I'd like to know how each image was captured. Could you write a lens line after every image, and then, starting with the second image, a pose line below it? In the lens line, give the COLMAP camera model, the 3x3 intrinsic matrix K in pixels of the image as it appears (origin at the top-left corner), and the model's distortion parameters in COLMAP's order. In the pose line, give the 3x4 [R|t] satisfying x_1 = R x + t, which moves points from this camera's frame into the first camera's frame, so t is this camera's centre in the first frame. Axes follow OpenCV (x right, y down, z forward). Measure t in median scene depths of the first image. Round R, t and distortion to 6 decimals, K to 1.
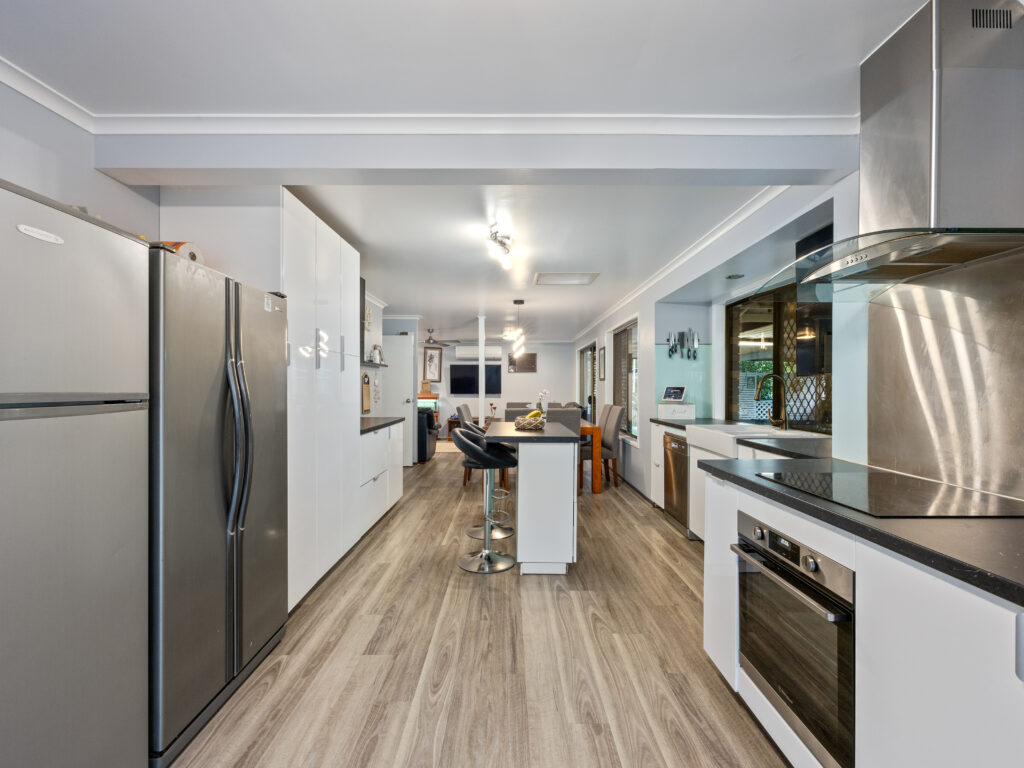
lens RADIAL K [[469.3, 0, 511.3], [0, 469.3, 385.5], [0, 0, 1]] dist [-0.000695, -0.000052]
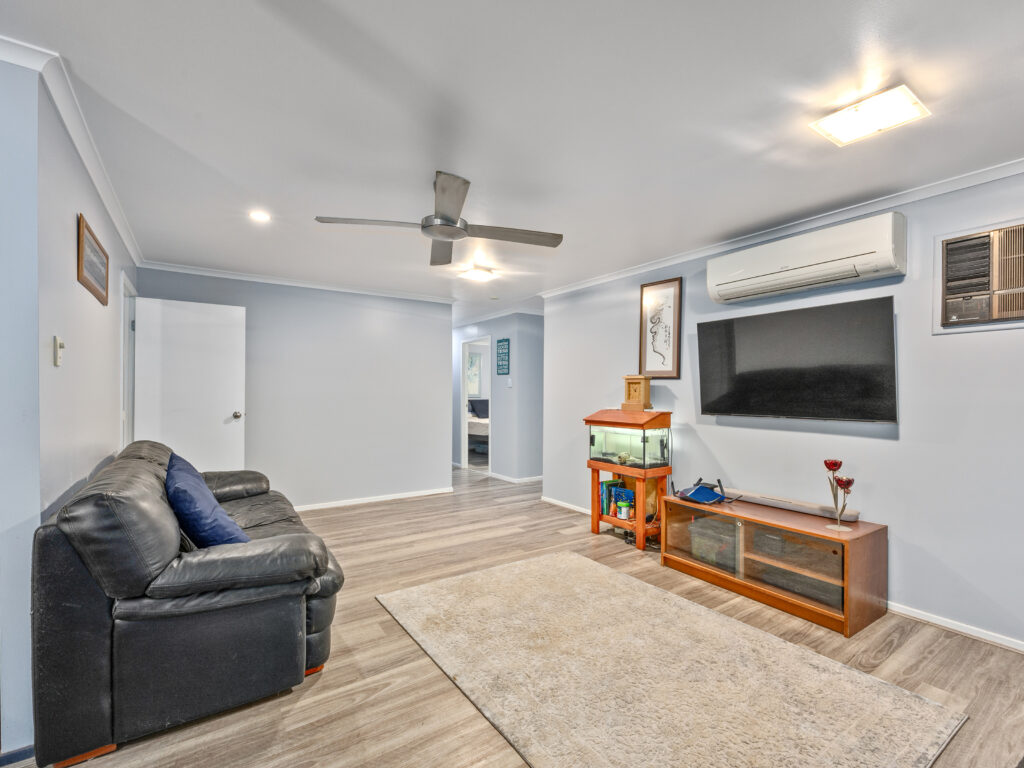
lens RADIAL K [[469.3, 0, 513.4], [0, 469.3, 389.7], [0, 0, 1]] dist [-0.000695, -0.000052]
pose [[0.560333, -0.002862, -0.828263, 0.064726], [-0.001734, 0.999988, -0.004629, 0.002699], [0.828266, 0.004030, 0.560321, 0.710023]]
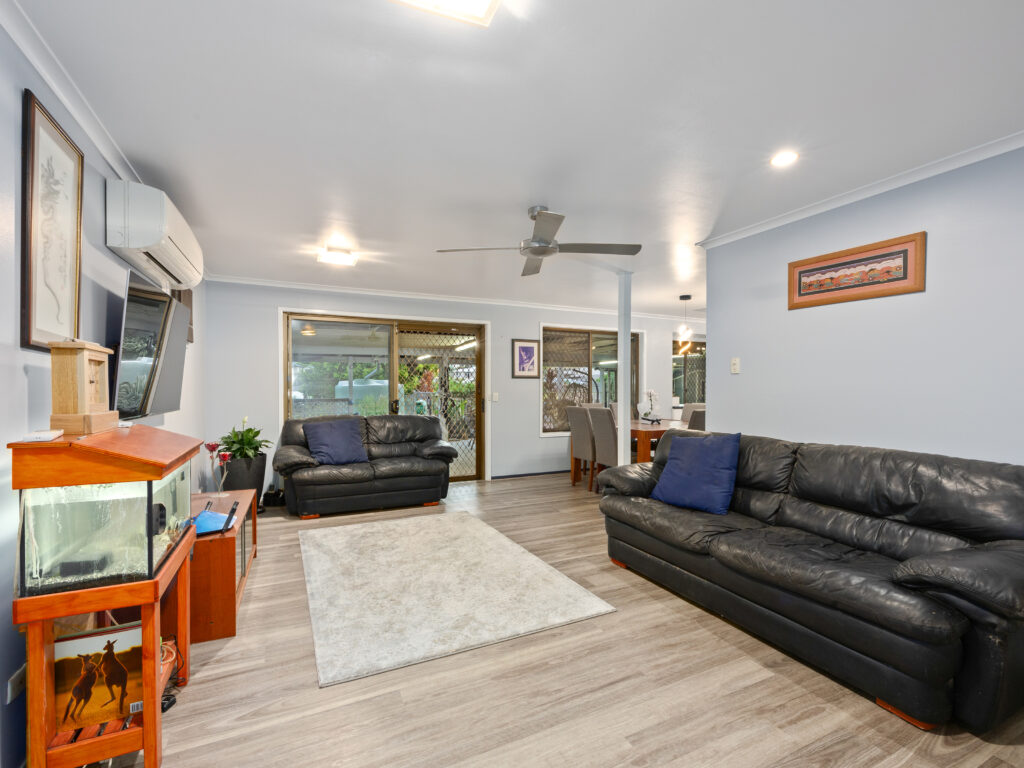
lens RADIAL K [[469.3, 0, 512.7], [0, 469.3, 385.7], [0, 0, 1]] dist [-0.000695, -0.000052]
pose [[-0.431952, -0.004617, 0.901885, -0.365728], [-0.001558, 0.999989, 0.004373, 0.002088], [-0.901895, 0.000483, -0.431955, 0.933050]]
